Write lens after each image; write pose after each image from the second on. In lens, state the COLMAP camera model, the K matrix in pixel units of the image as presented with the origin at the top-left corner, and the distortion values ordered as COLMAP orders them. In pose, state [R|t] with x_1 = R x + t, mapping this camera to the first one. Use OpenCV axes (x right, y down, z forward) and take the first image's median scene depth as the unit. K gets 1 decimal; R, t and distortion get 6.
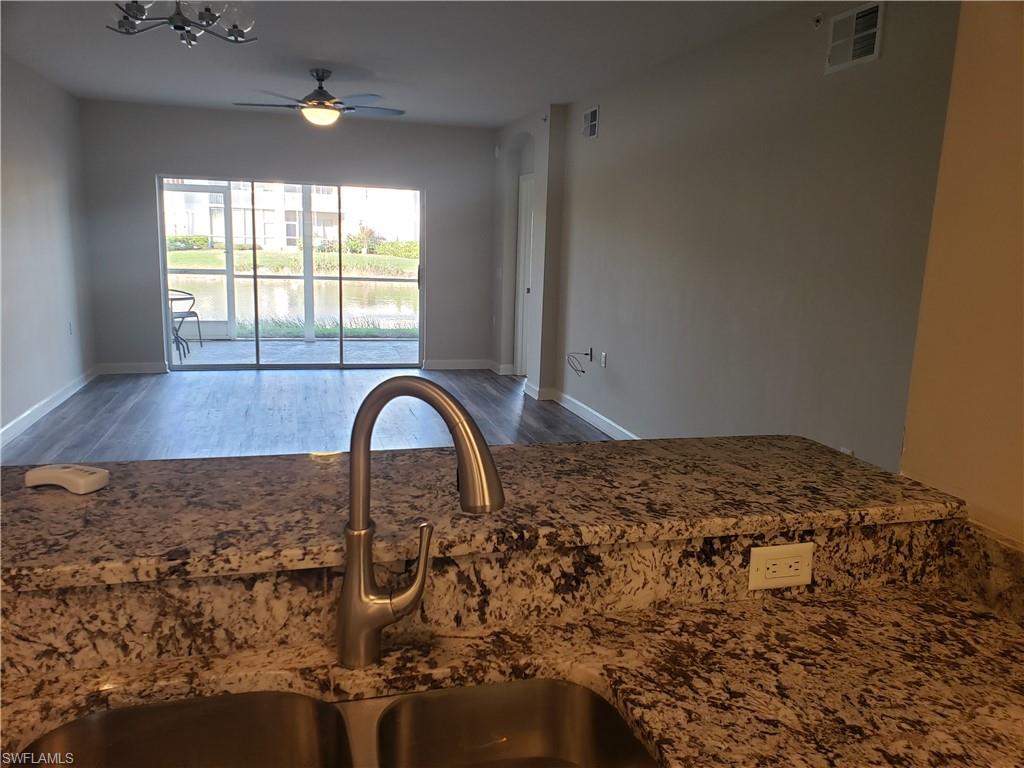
lens RADIAL K [[802.9, 0, 514.5], [0, 802.9, 373.6], [0, 0, 1]] dist [0.028624, 0.006448]
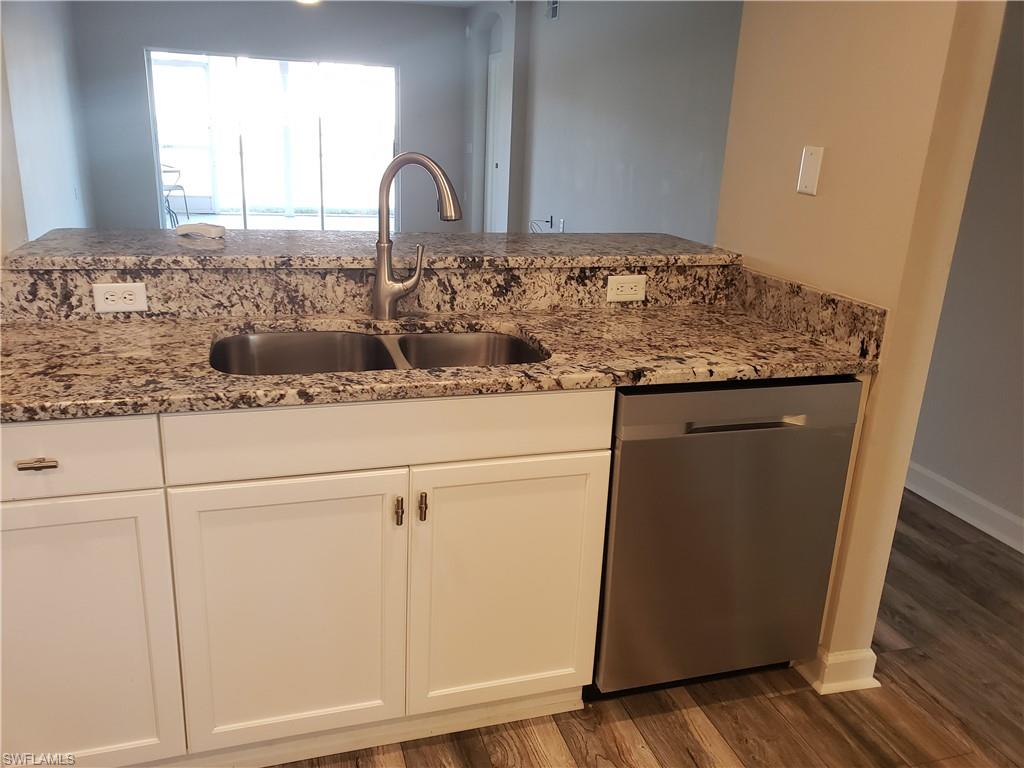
lens RADIAL K [[791.4, 0, 513.2], [0, 791.4, 372.0], [0, 0, 1]] dist [0.191523, -0.373938]
pose [[0.999533, 0.002199, 0.030492, 0.040741], [-0.006101, 0.991693, 0.128479, 0.212452], [-0.029956, -0.128605, 0.991243, -0.739226]]
